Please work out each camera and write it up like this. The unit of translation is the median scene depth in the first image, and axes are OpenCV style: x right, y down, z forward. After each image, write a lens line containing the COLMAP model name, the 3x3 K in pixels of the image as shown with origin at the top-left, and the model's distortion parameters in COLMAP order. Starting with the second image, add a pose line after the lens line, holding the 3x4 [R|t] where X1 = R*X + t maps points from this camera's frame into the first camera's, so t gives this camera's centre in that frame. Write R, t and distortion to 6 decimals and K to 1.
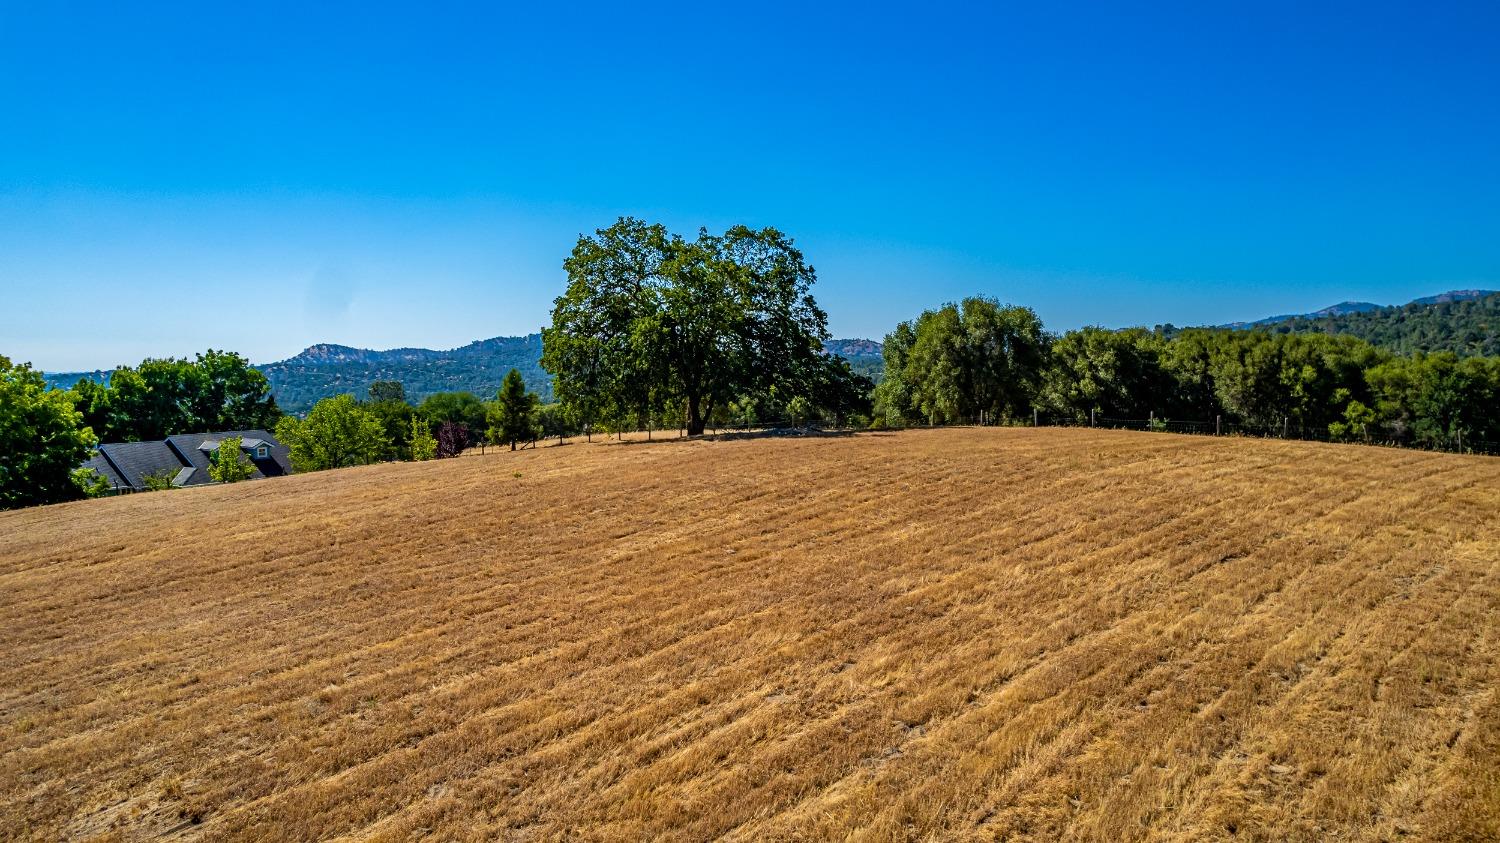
lens RADIAL K [[960.9, 0, 750.0], [0, 960.9, 421.5], [0, 0, 1]] dist [-0.077272, 0.086249]
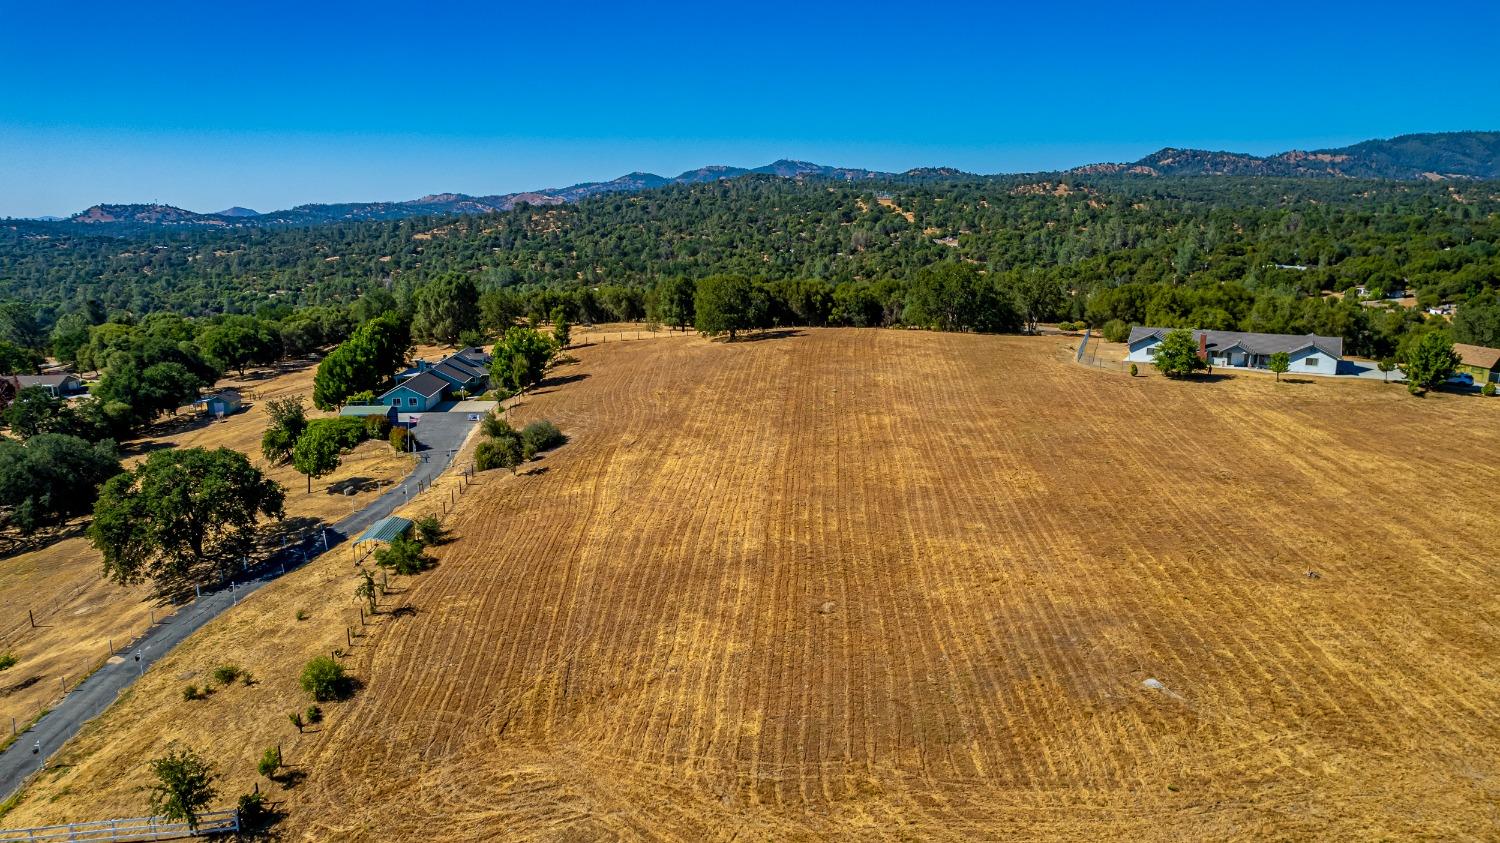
lens RADIAL K [[961.3, 0, 750.0], [0, 961.3, 421.5], [0, 0, 1]] dist [-0.074177, 0.082327]
pose [[0.776773, -0.128905, 0.616447, -1.291869], [0.041369, 0.987158, 0.154296, -0.129063], [-0.628420, -0.094352, 0.772131, -1.036017]]
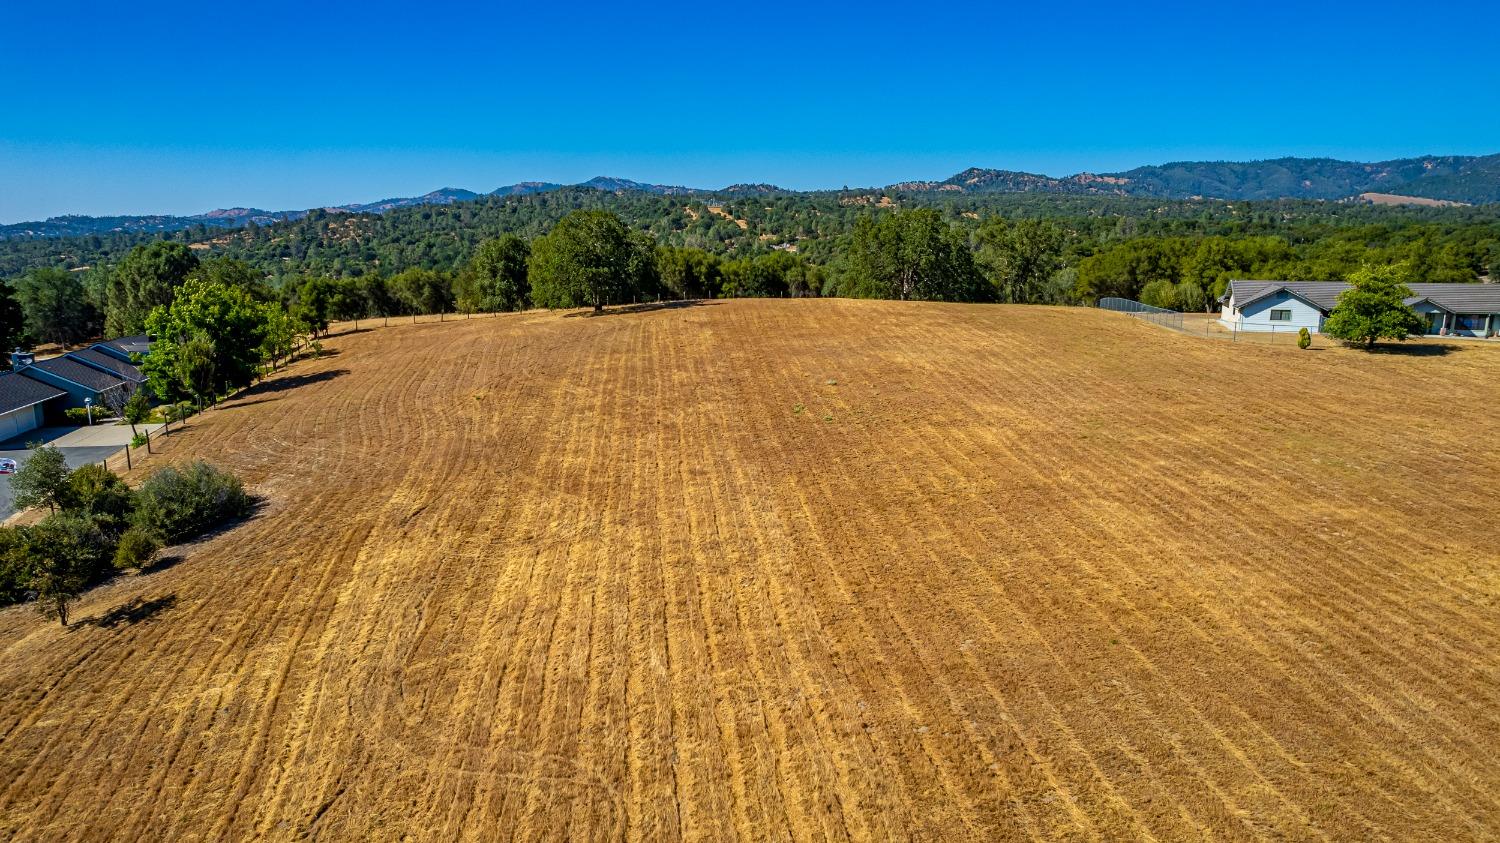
lens RADIAL K [[960.9, 0, 750.0], [0, 960.9, 421.5], [0, 0, 1]] dist [-0.077272, 0.086249]
pose [[0.647580, -0.138539, 0.749298, -0.868966], [0.045280, 0.988592, 0.143649, -0.019251], [-0.760651, -0.059096, 0.646465, -0.388073]]
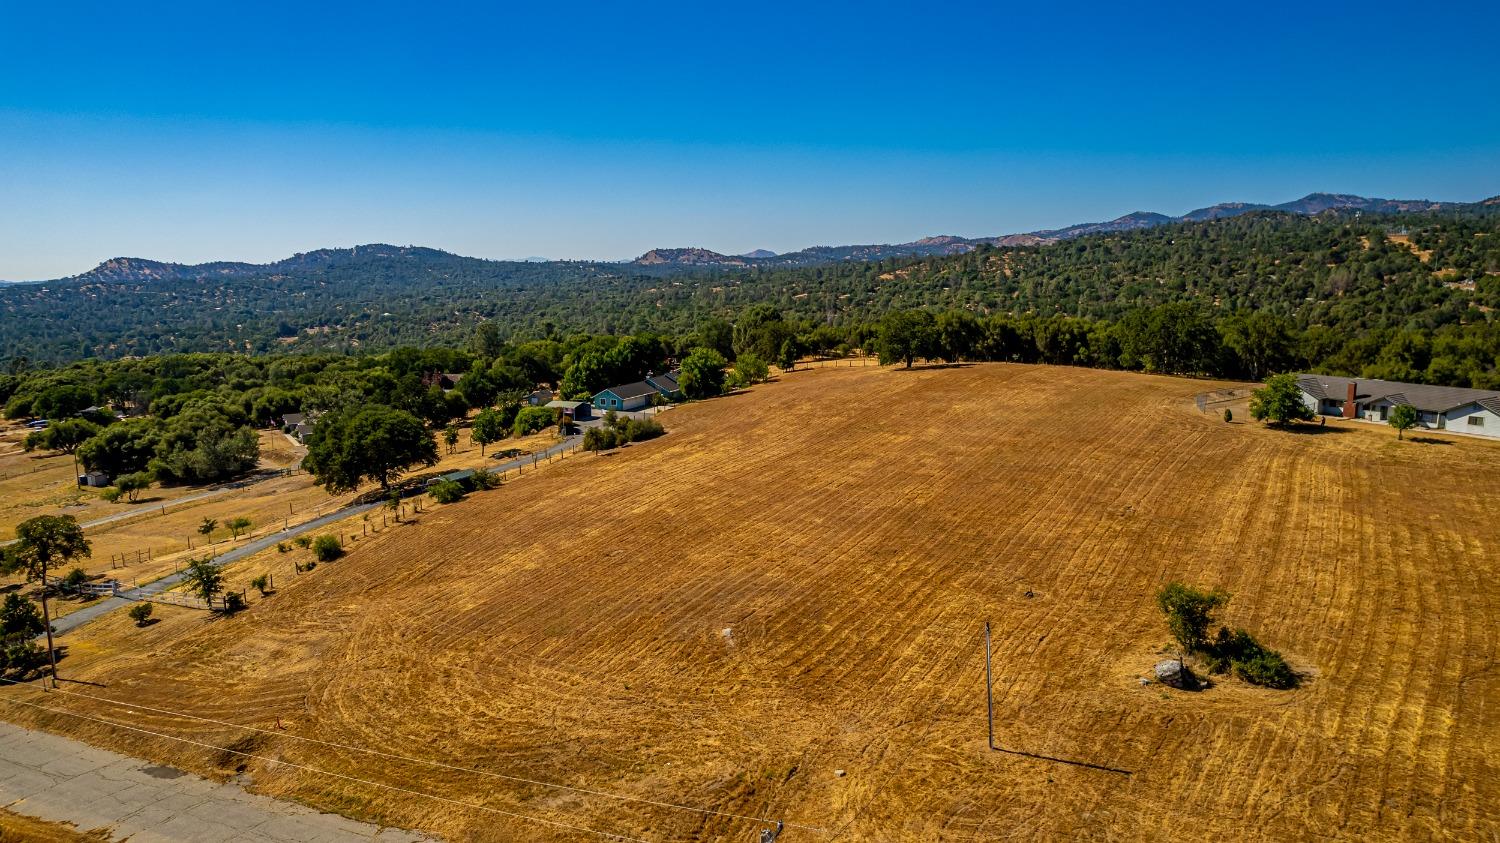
lens RADIAL K [[961.3, 0, 750.0], [0, 961.3, 421.5], [0, 0, 1]] dist [-0.074177, 0.082327]
pose [[0.983940, -0.034994, 0.175034, -0.785057], [0.018012, 0.995054, 0.097689, -0.089497], [-0.177587, -0.092967, 0.979704, -1.523015]]
